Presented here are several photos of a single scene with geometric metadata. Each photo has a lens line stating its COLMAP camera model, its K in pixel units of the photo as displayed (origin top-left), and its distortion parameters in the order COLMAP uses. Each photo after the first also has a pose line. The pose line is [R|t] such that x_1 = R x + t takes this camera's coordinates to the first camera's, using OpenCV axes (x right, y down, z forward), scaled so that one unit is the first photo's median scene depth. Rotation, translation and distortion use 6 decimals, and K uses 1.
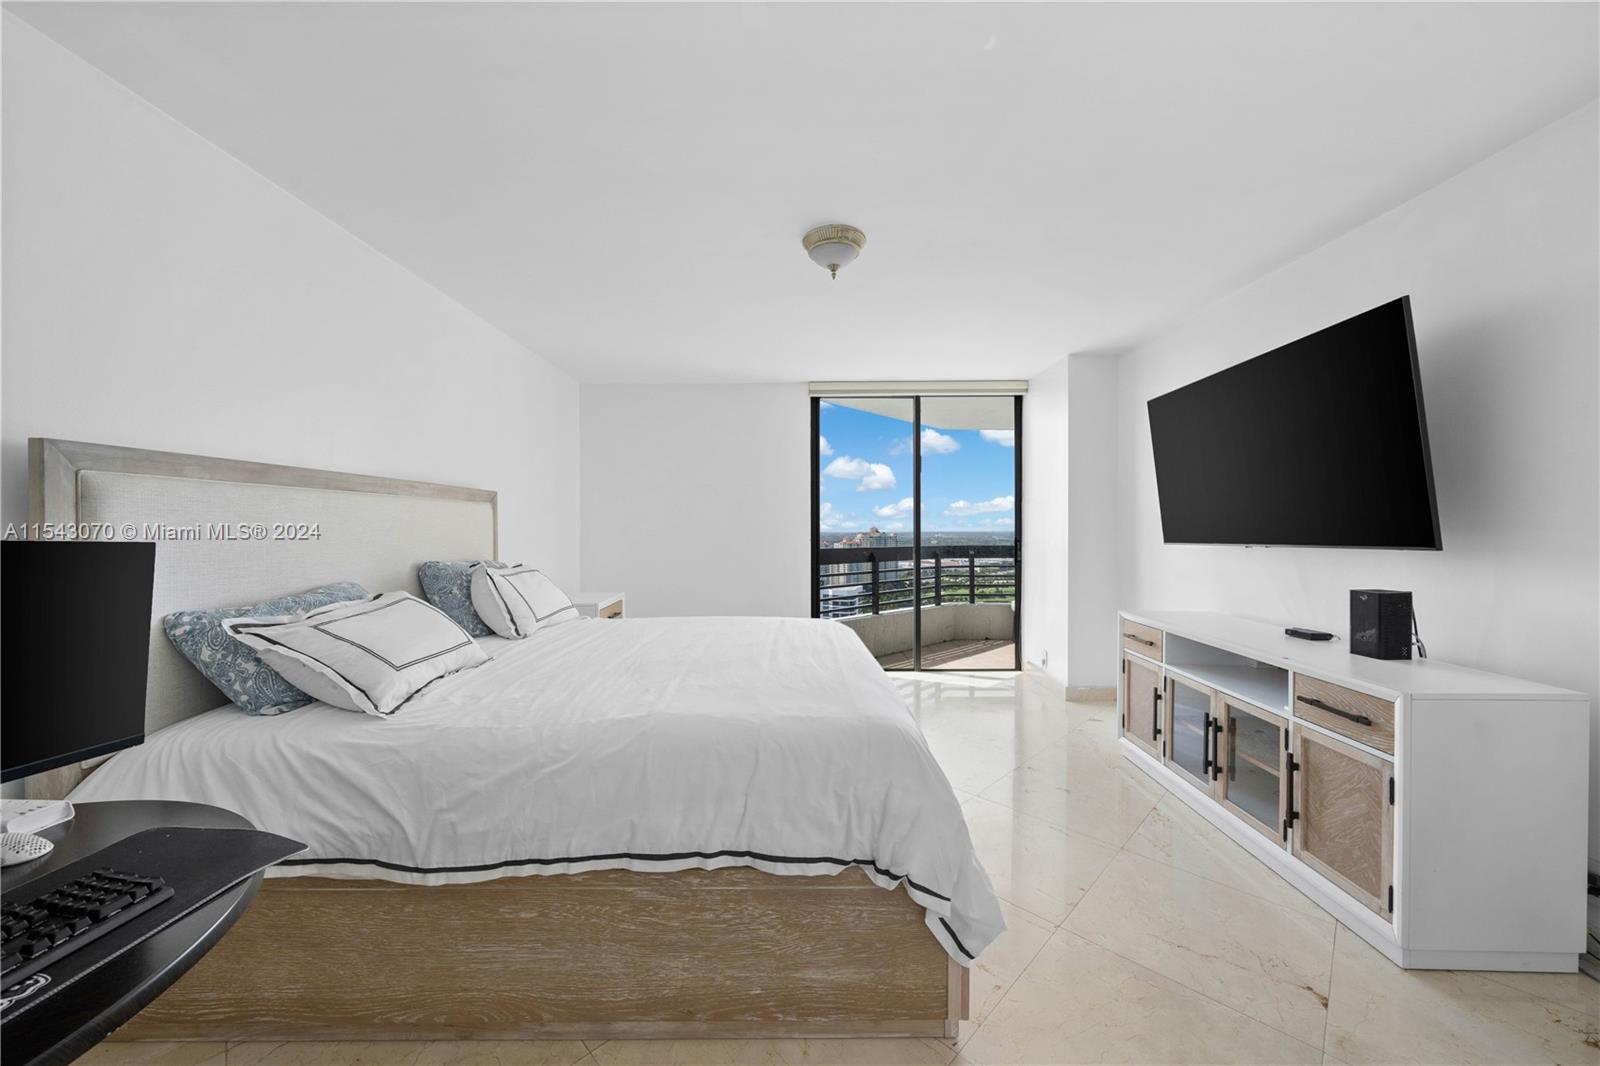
lens RADIAL K [[589.1, 0, 801.3], [0, 589.1, 535.7], [0, 0, 1]] dist [0.000097, -0.000115]
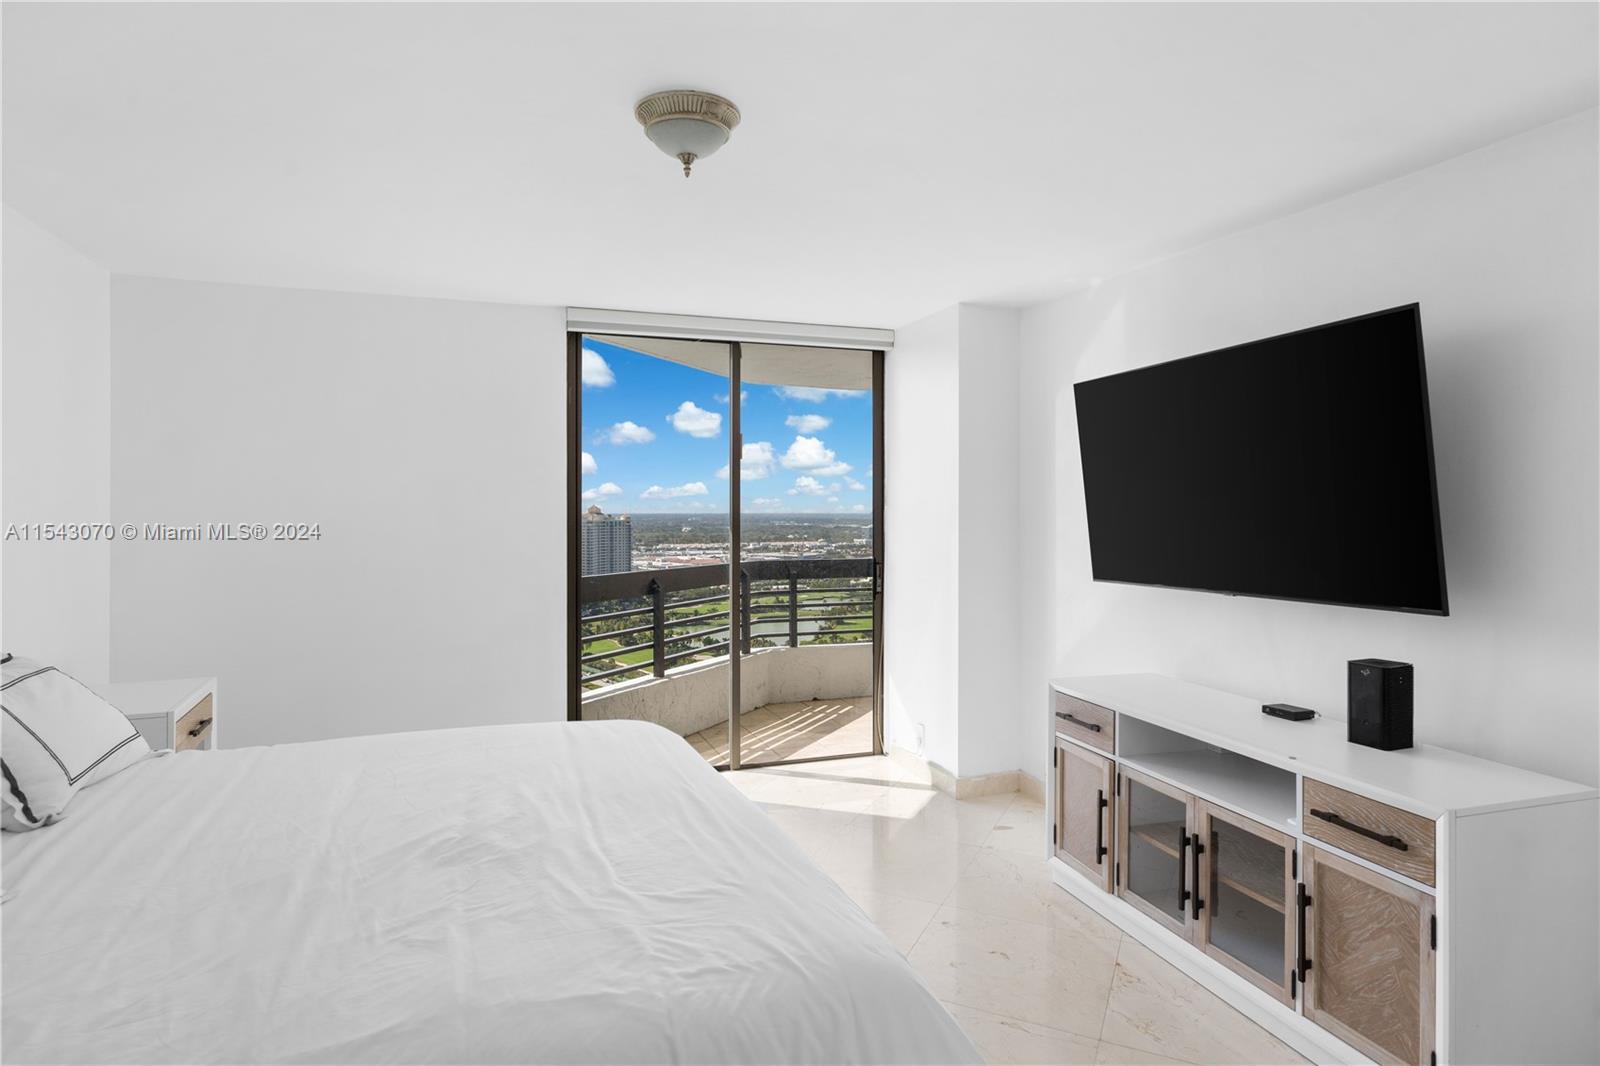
lens RADIAL K [[905.4, 0, 786.7], [0, 905.4, 508.4], [0, 0, 1]] dist [0.000381, -0.002321]
pose [[0.940949, 0.001665, 0.338545, -0.155703], [0.000456, 0.999981, -0.006185, -0.087627], [-0.338549, 0.005974, 0.940930, 0.092535]]
